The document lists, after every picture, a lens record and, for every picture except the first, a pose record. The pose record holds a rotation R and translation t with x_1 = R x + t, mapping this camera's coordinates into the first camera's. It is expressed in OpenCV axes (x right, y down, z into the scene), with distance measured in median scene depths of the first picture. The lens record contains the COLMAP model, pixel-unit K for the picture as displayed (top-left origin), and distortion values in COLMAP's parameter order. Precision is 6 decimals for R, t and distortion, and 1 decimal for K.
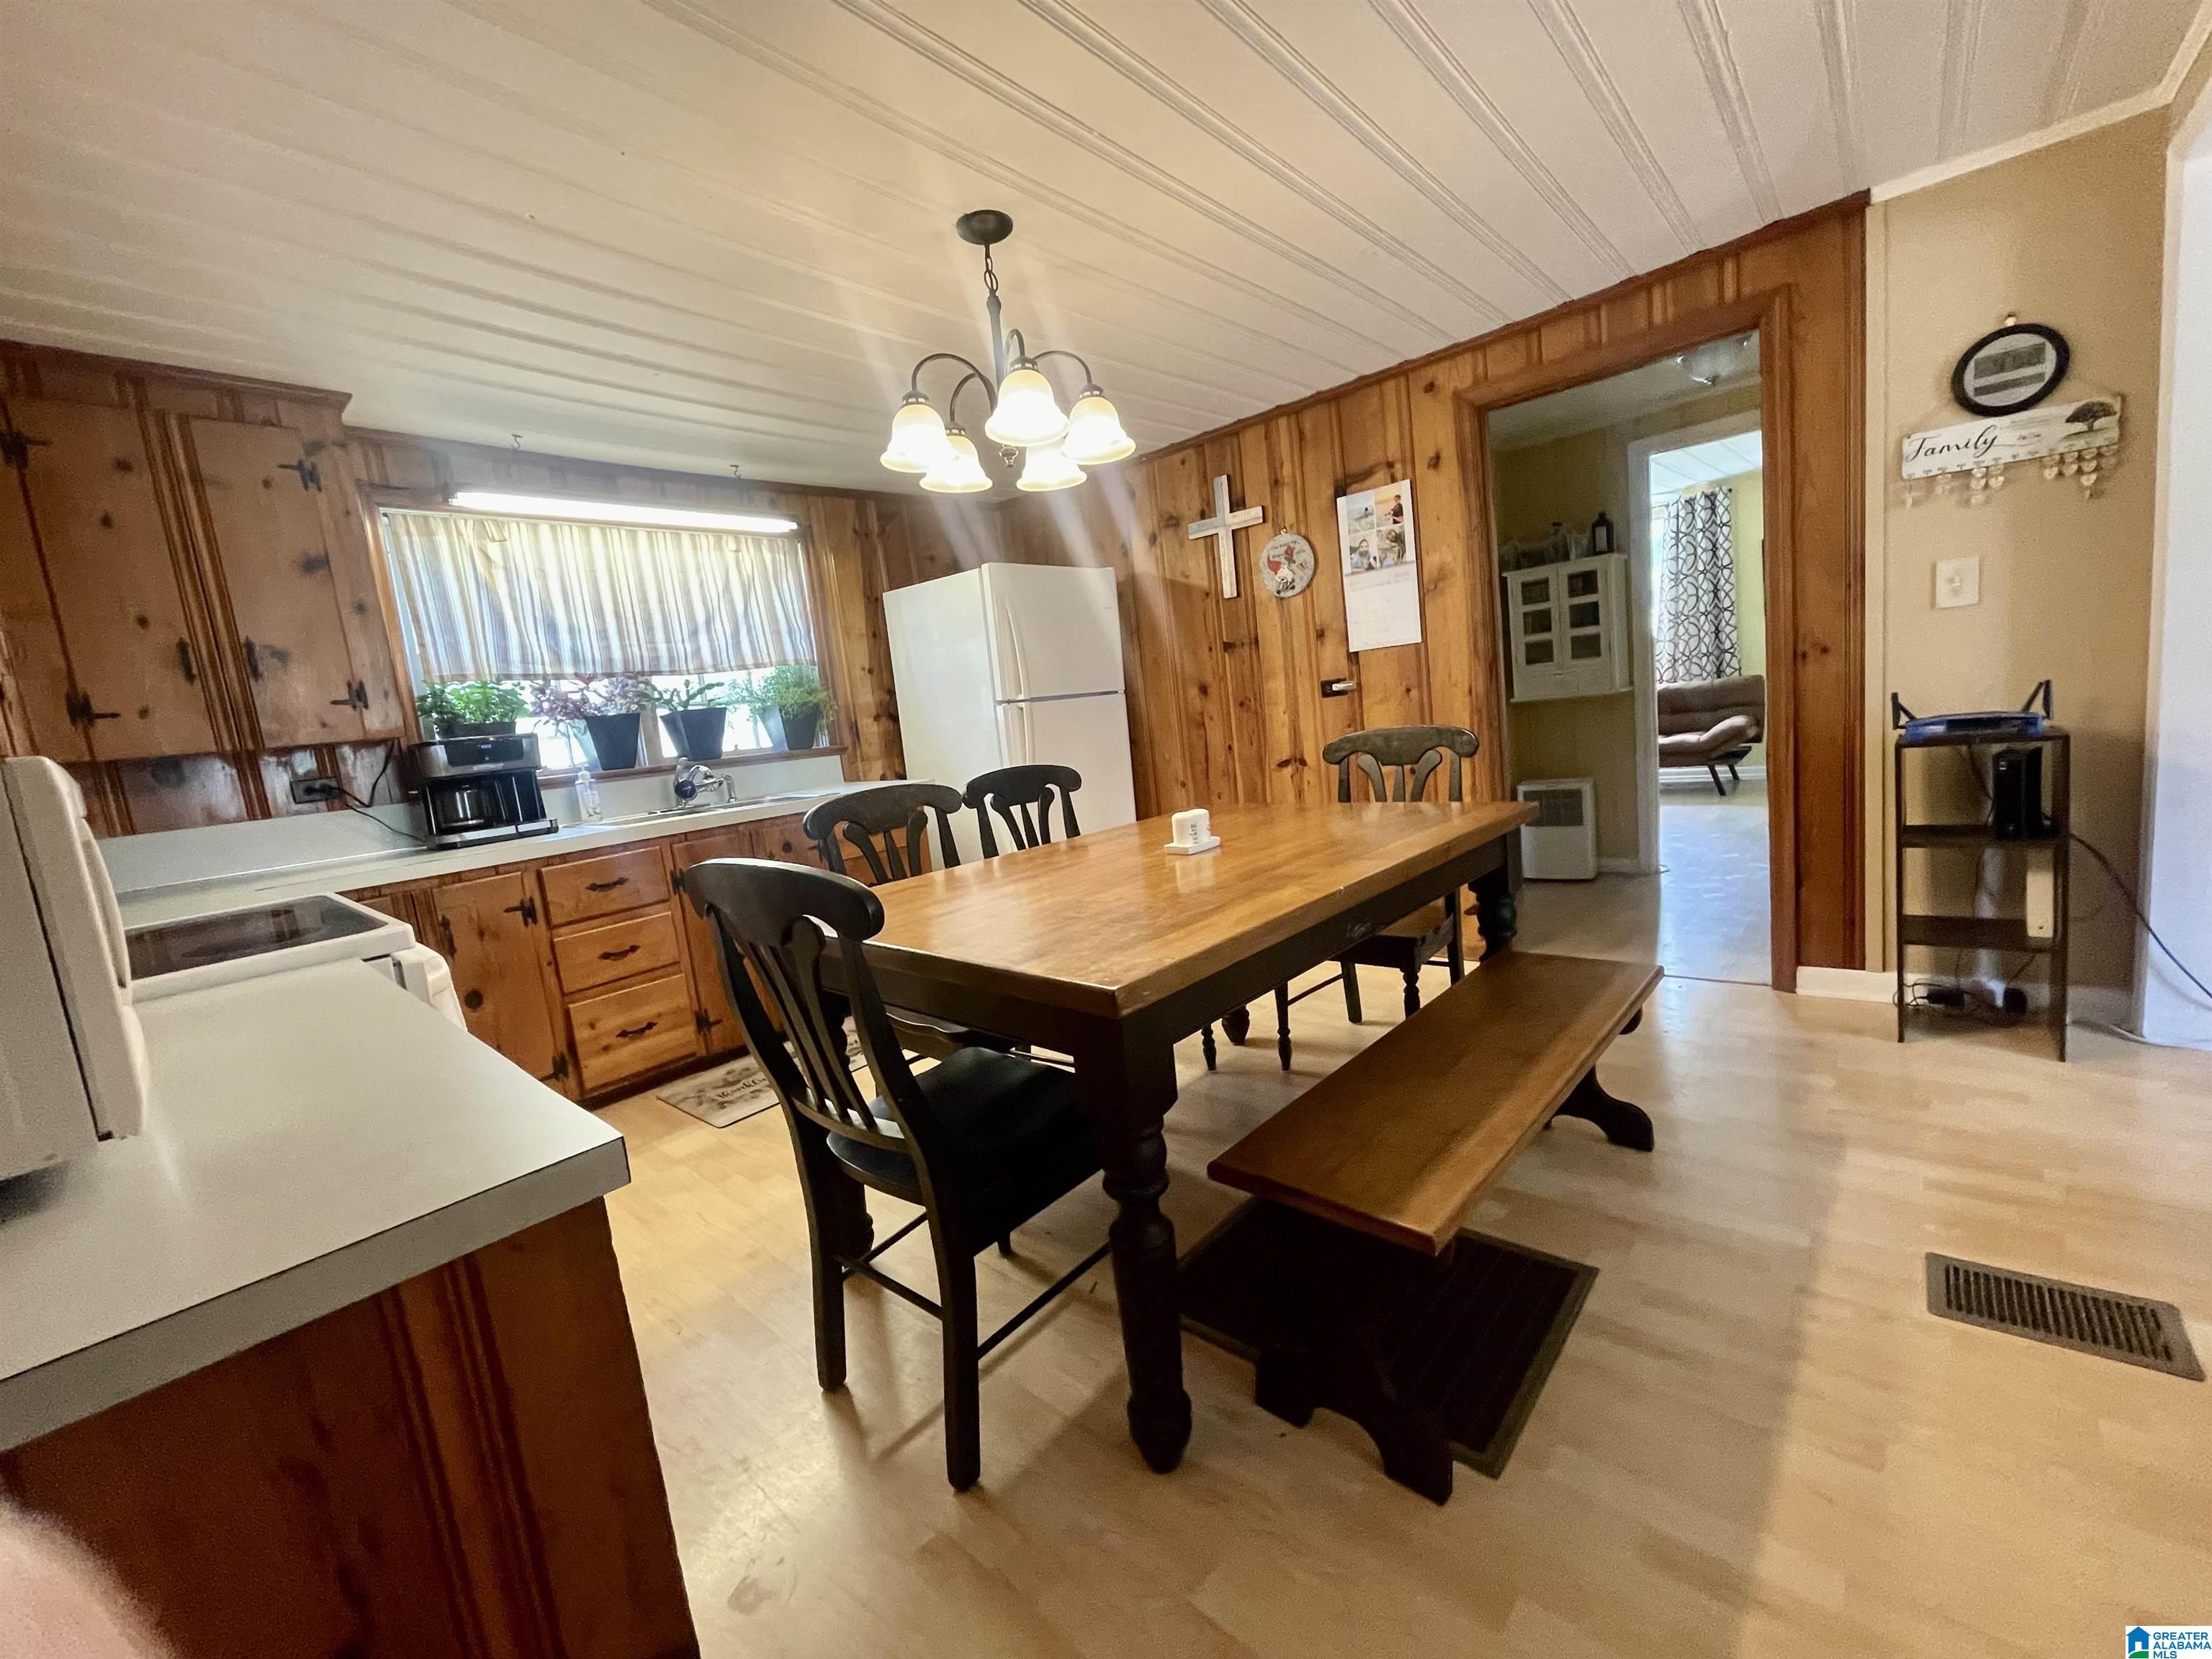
lens RADIAL K [[904.7, 0, 1100.1], [0, 904.7, 830.4], [0, 0, 1]] dist [-0.006467, 0.001504]
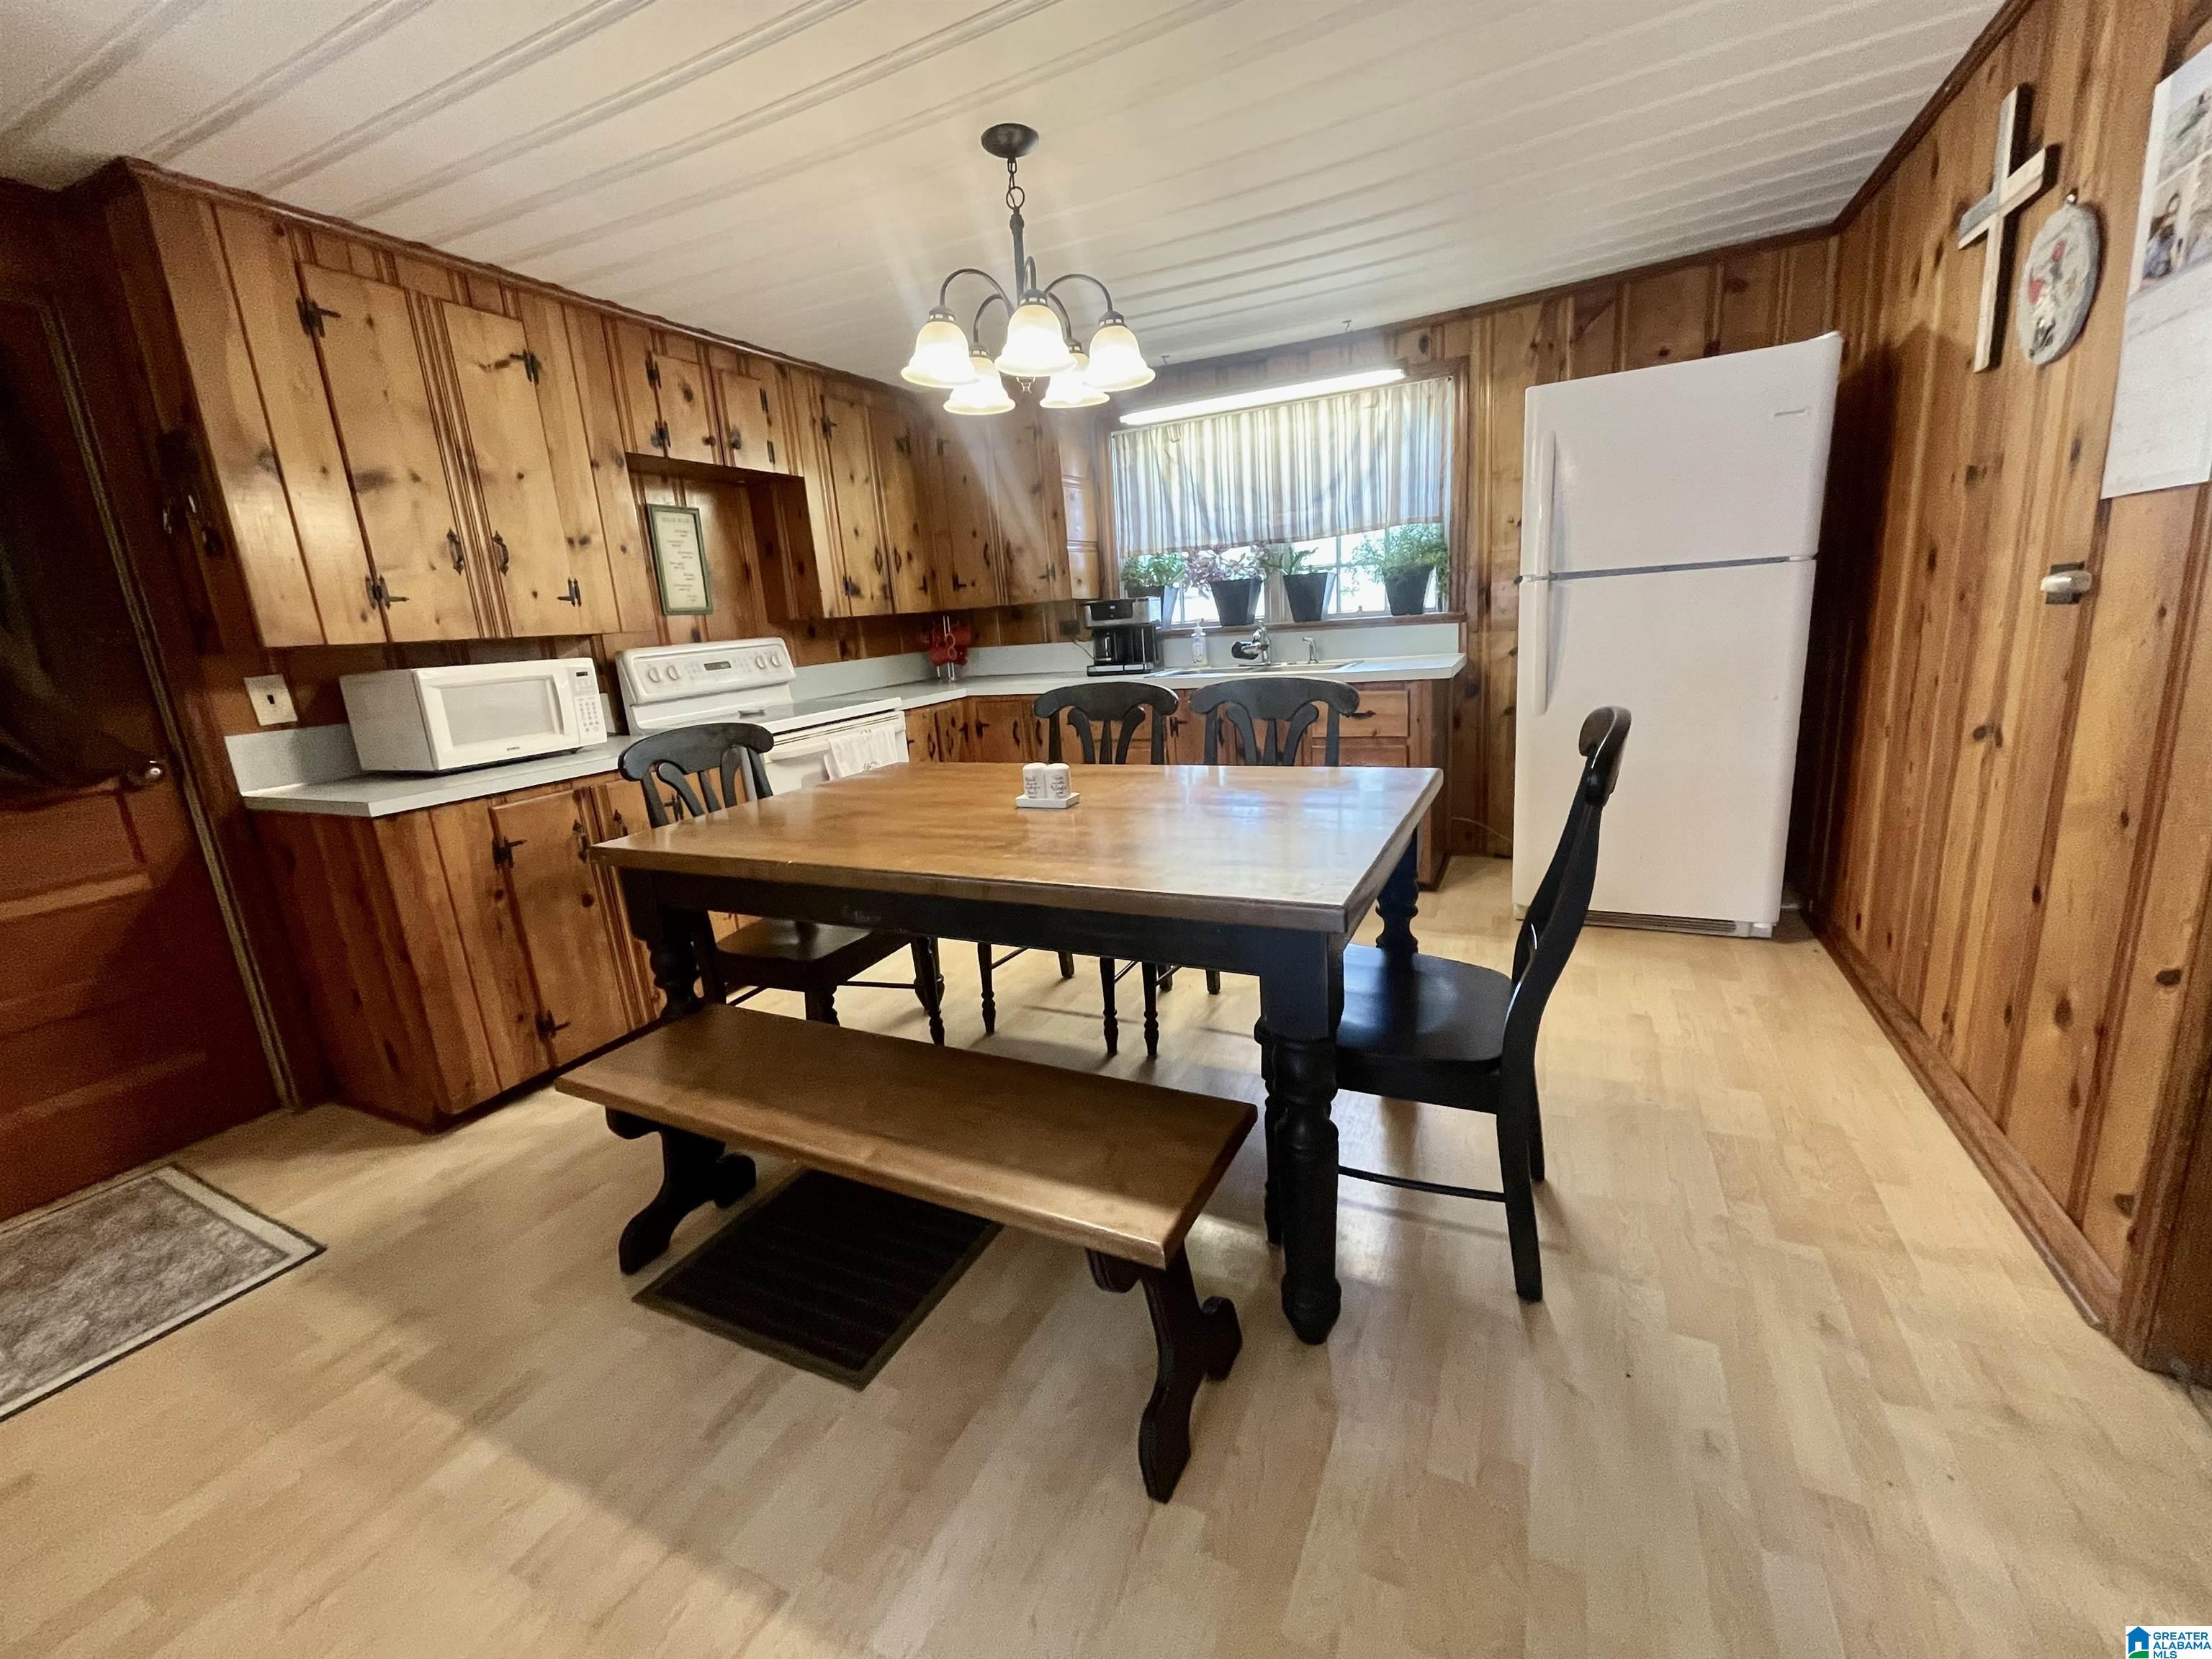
lens RADIAL K [[904.7, 0, 1106.5], [0, 904.7, 830.6], [0, 0, 1]] dist [-0.006467, 0.001504]
pose [[0.283535, 0.302593, -0.909970, 0.608316], [-0.085309, 0.953108, 0.290357, -0.143543], [0.955160, -0.004697, 0.296053, 0.475753]]
